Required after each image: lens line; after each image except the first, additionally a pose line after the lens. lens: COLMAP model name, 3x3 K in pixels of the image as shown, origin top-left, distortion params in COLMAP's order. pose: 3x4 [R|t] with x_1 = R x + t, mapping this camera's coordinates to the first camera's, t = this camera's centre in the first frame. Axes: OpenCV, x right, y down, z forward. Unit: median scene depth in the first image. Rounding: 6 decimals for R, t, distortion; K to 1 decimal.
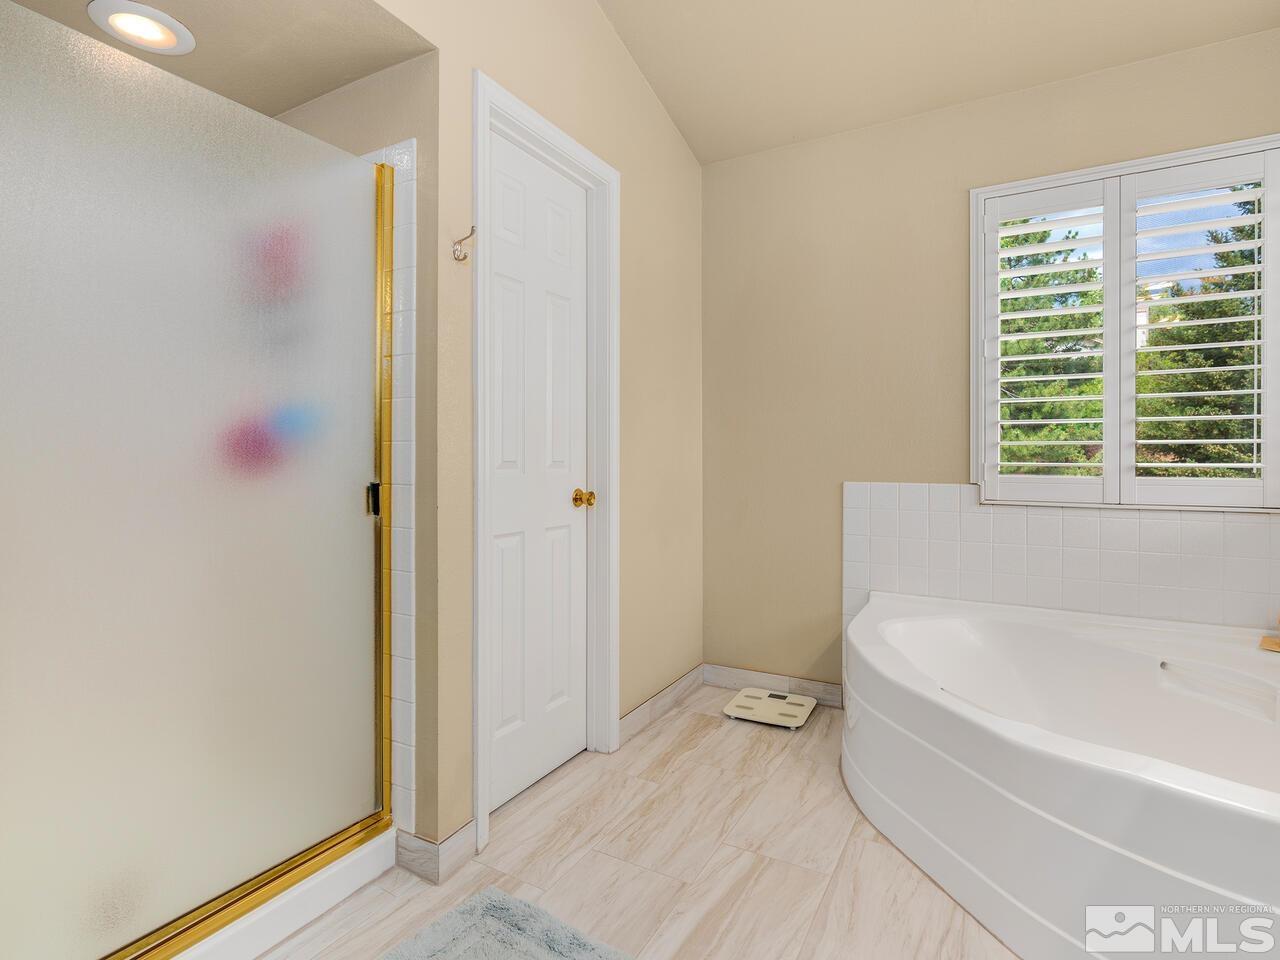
lens RADIAL K [[651.8, 0, 639.4], [0, 651.8, 461.3], [0, 0, 1]] dist [-0.009496, 0.000984]
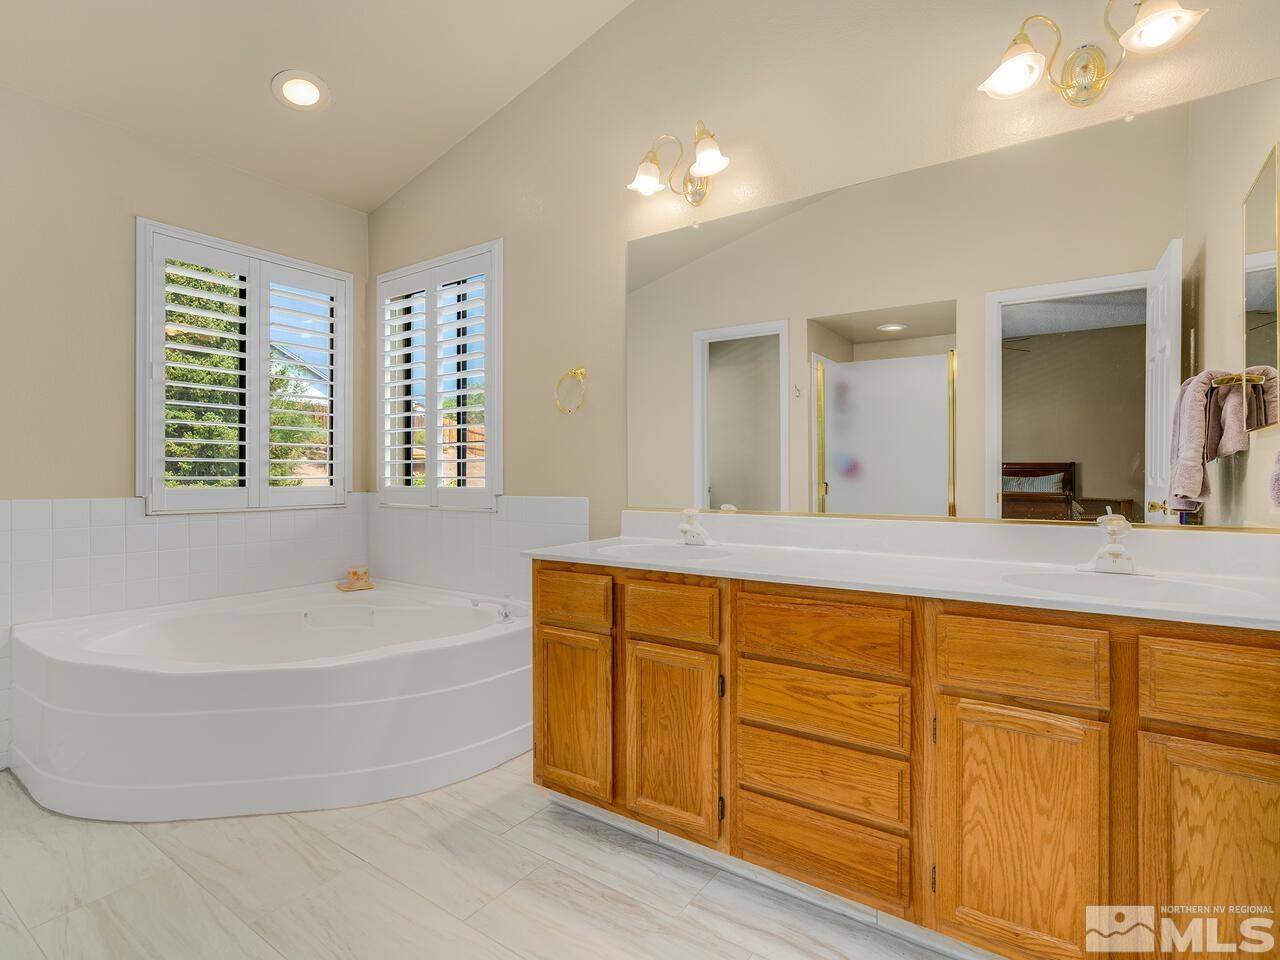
lens RADIAL K [[651.8, 0, 639.4], [0, 651.8, 461.3], [0, 0, 1]] dist [-0.009496, 0.000984]
pose [[0.090998, 0.017209, 0.995702, -0.510346], [0.002566, 0.999843, -0.017515, -0.002887], [-0.995848, 0.004149, 0.090940, 0.103501]]
